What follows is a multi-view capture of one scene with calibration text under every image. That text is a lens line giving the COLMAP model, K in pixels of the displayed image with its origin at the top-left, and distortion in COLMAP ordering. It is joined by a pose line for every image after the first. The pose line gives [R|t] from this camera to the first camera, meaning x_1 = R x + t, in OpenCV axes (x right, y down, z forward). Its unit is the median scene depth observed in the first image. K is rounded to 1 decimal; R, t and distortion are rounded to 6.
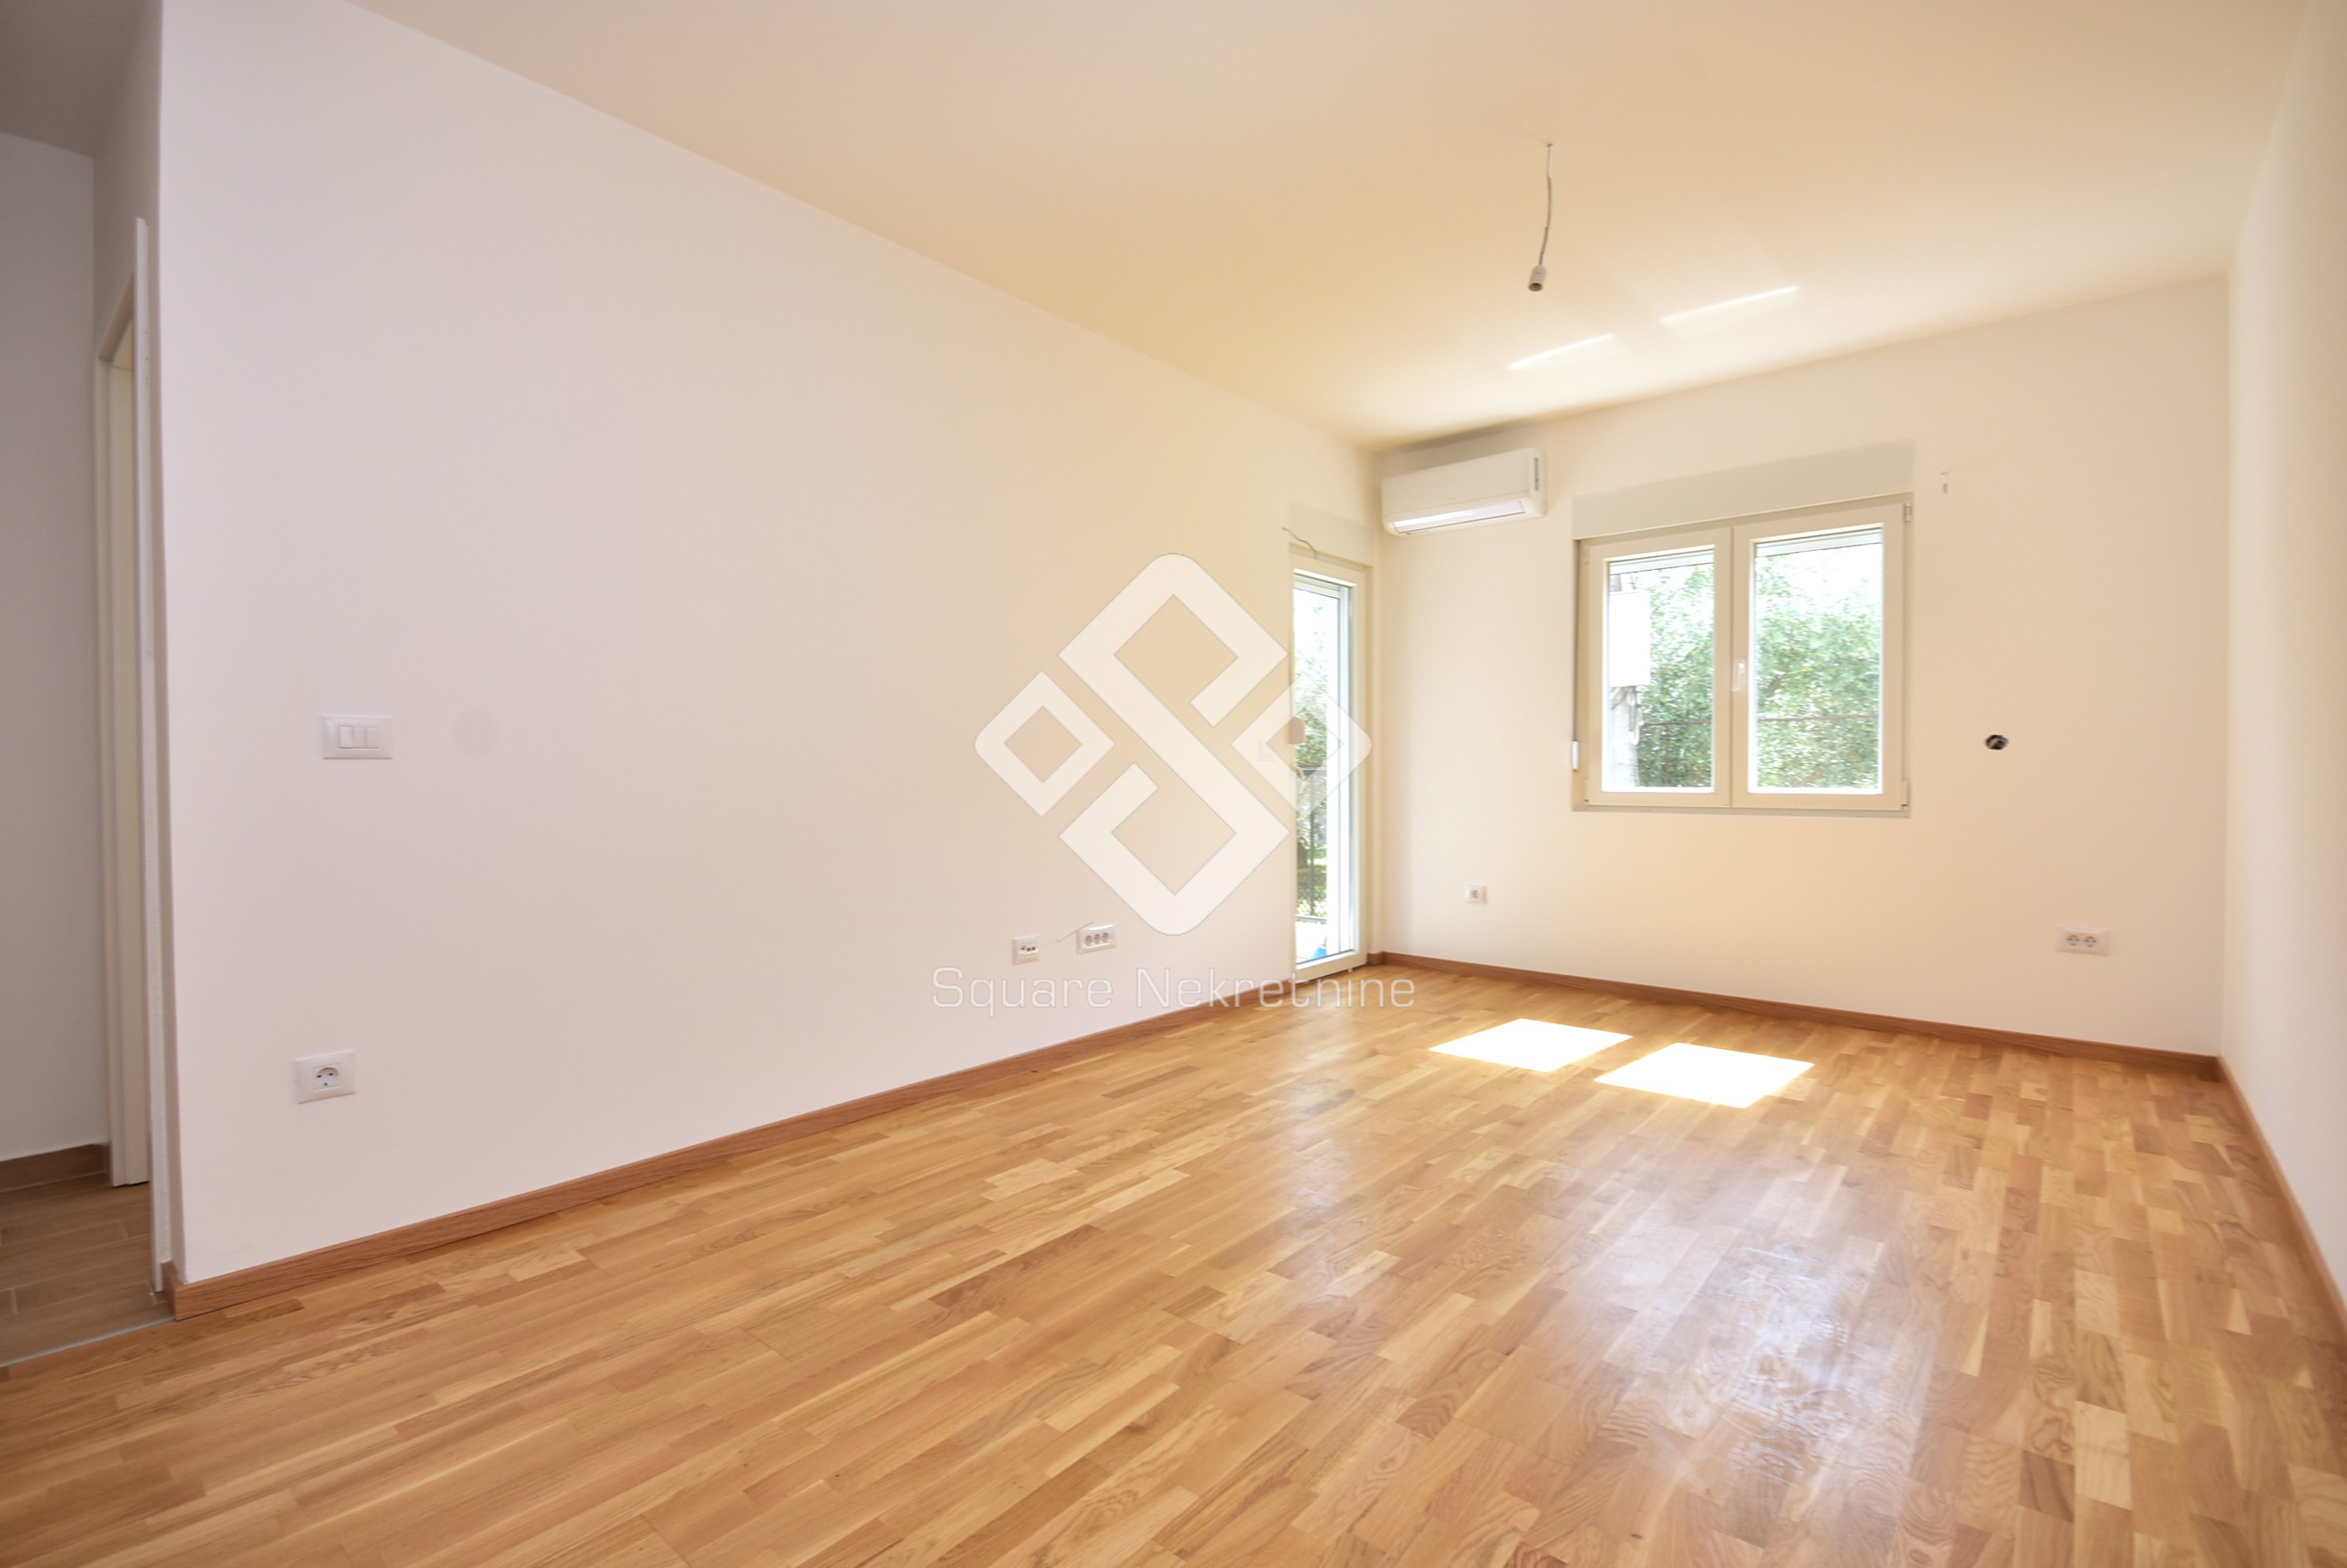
lens RADIAL K [[1064.1, 0, 1173.5], [0, 1064.1, 784.0], [0, 0, 1]] dist [-0.008932, -0.000820]
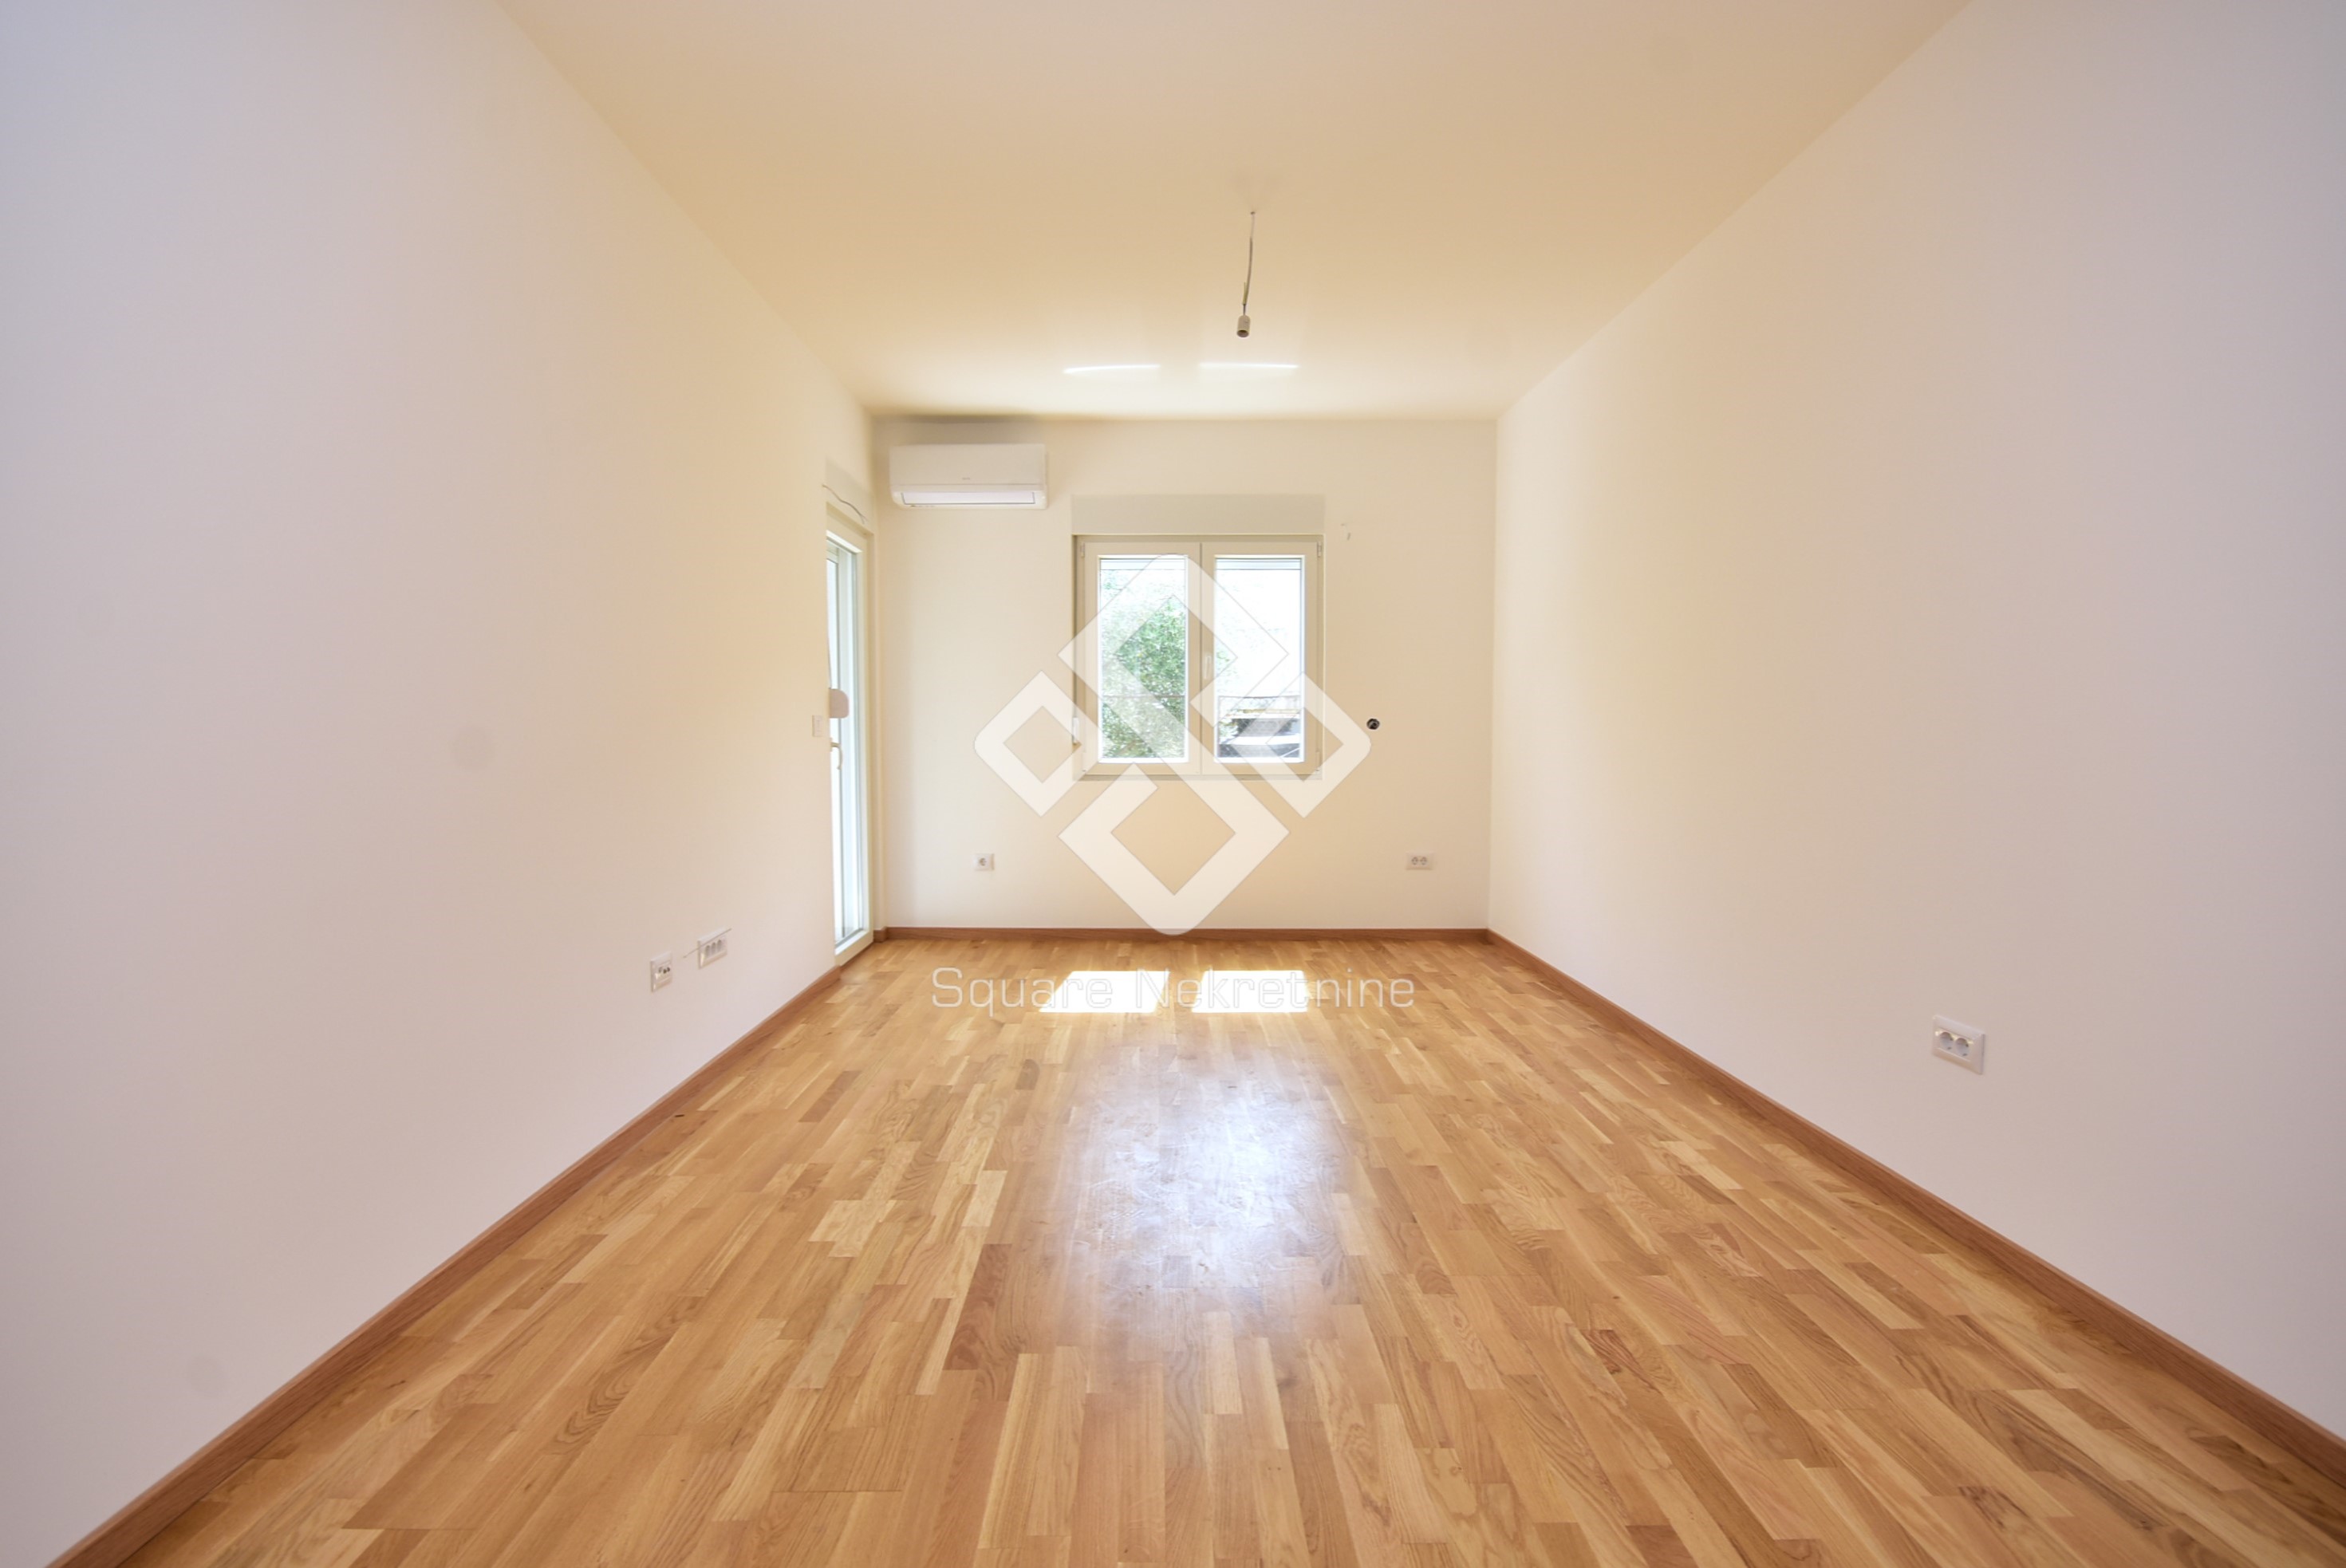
lens RADIAL K [[1055.9, 0, 1173.0], [0, 1055.9, 784.0], [0, 0, 1]] dist [0.001646, -0.008330]
pose [[0.754913, -0.031043, 0.655090, -0.465517], [0.007138, 0.999209, 0.039124, -0.023172], [-0.655786, -0.024859, 0.754537, 0.164550]]
